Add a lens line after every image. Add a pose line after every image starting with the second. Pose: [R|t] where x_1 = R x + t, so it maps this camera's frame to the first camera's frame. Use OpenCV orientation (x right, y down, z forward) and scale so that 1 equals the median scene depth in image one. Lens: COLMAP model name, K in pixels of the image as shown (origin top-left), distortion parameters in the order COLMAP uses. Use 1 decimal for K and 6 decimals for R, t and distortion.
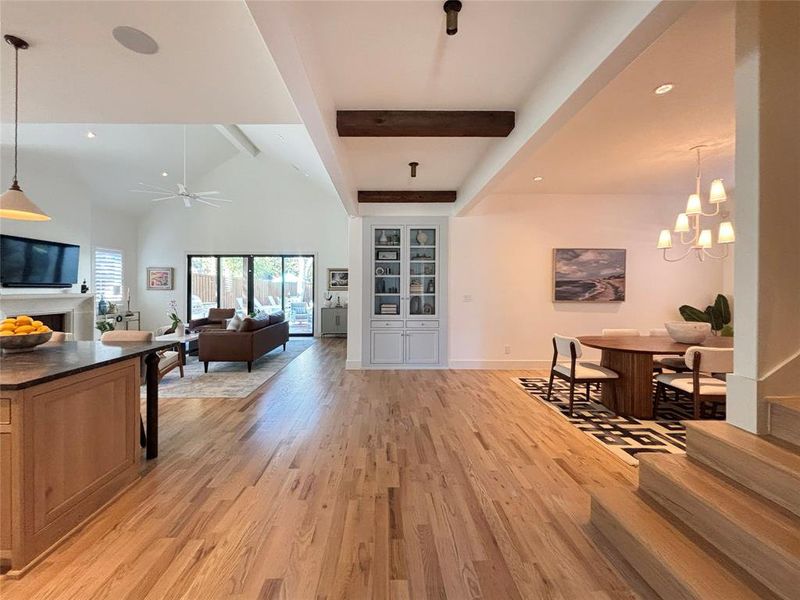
lens RADIAL K [[313.2, 0, 378.1], [0, 313.2, 284.2], [0, 0, 1]] dist [-0.001398, -0.000026]
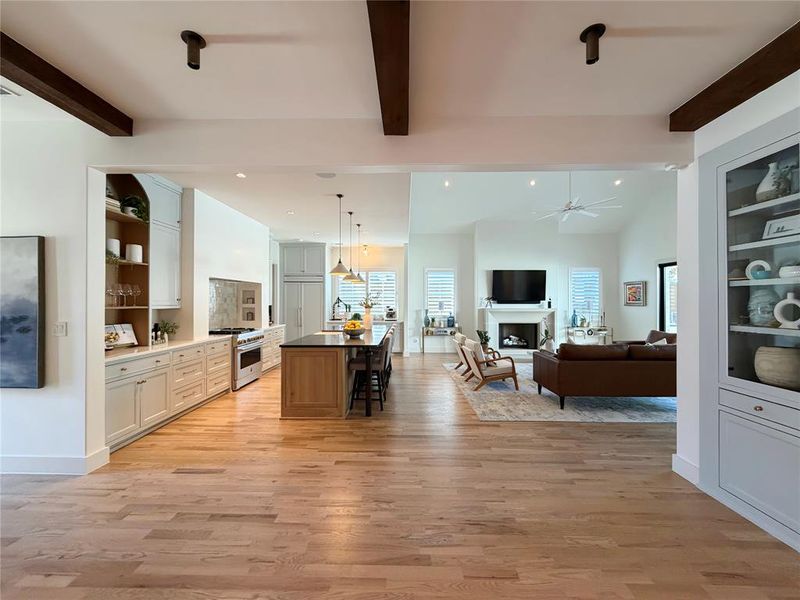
lens RADIAL K [[324.3, 0, 409.5], [0, 324.3, 300.1], [0, 0, 1]] dist [0.000566, 0.000192]
pose [[0.004568, -0.003846, -0.999982, 0.287688], [0.014723, 0.999884, -0.003779, -0.005816], [0.999881, -0.014705, 0.004624, 0.383639]]
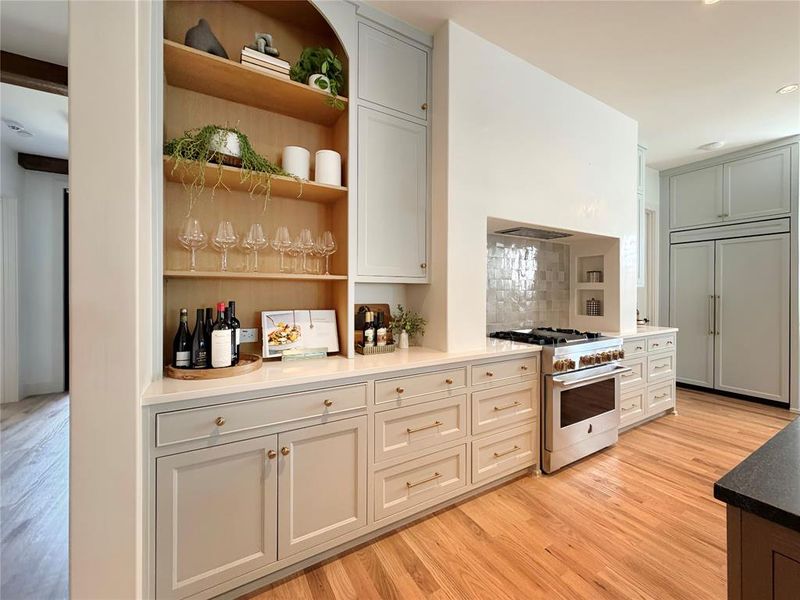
lens RADIAL K [[320.9, 0, 385.5], [0, 320.9, 297.4], [0, 0, 1]] dist [0.000563, 0.000165]
pose [[-0.875003, 0.006896, -0.484068, -0.100996], [0.008378, 0.999965, -0.000898, 0.011606], [0.484044, -0.004842, -0.875030, 0.215034]]
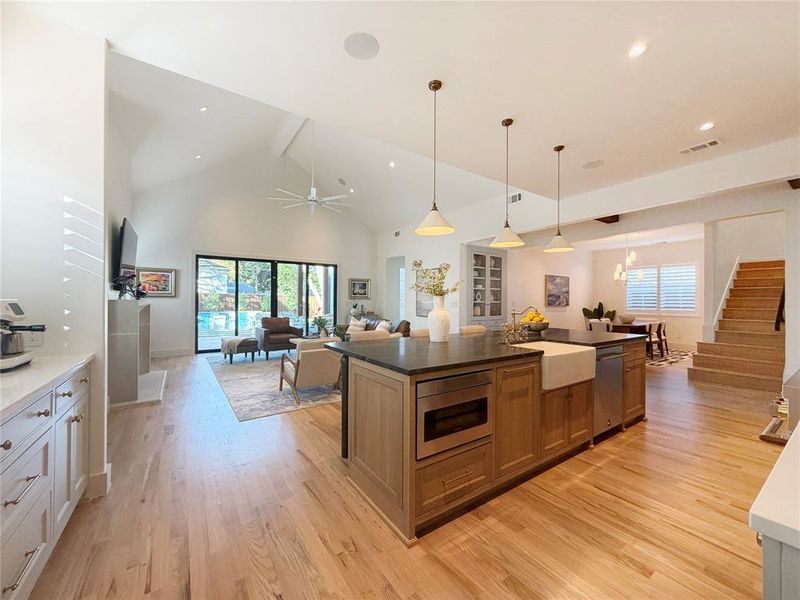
lens RADIAL K [[320.9, 0, 385.5], [0, 320.9, 297.4], [0, 0, 1]] dist [0.000563, 0.000165]
pose [[0.837257, 0.010425, 0.546710, -0.749629], [-0.015185, 0.999876, 0.004187, 0.009110], [-0.546598, -0.011808, 0.837312, 0.014929]]
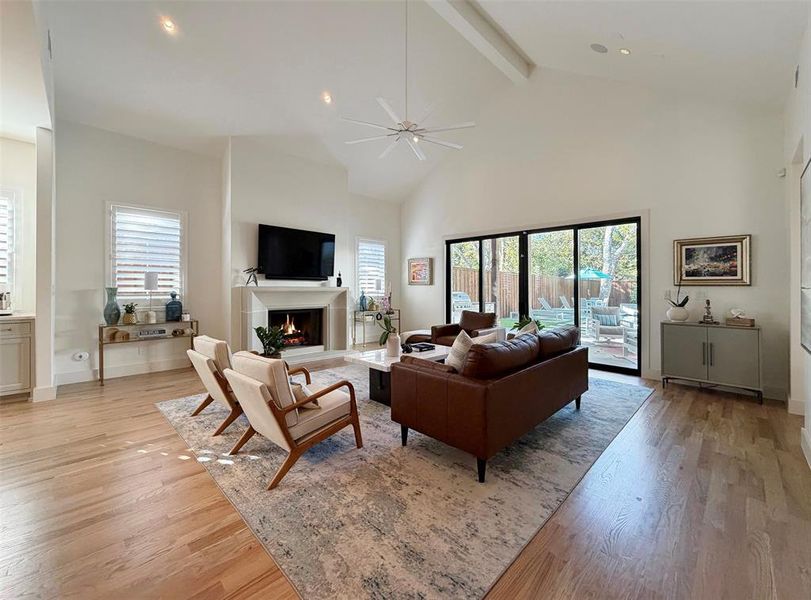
lens RADIAL K [[324.5, 0, 411.4], [0, 324.5, 283.3], [0, 0, 1]] dist [-0.001811, -0.000085]
pose [[0.714755, -0.003506, -0.699366, -0.117508], [0.002528, 0.999994, -0.002429, 0.018225], [0.699370, -0.000032, 0.714759, 0.411351]]
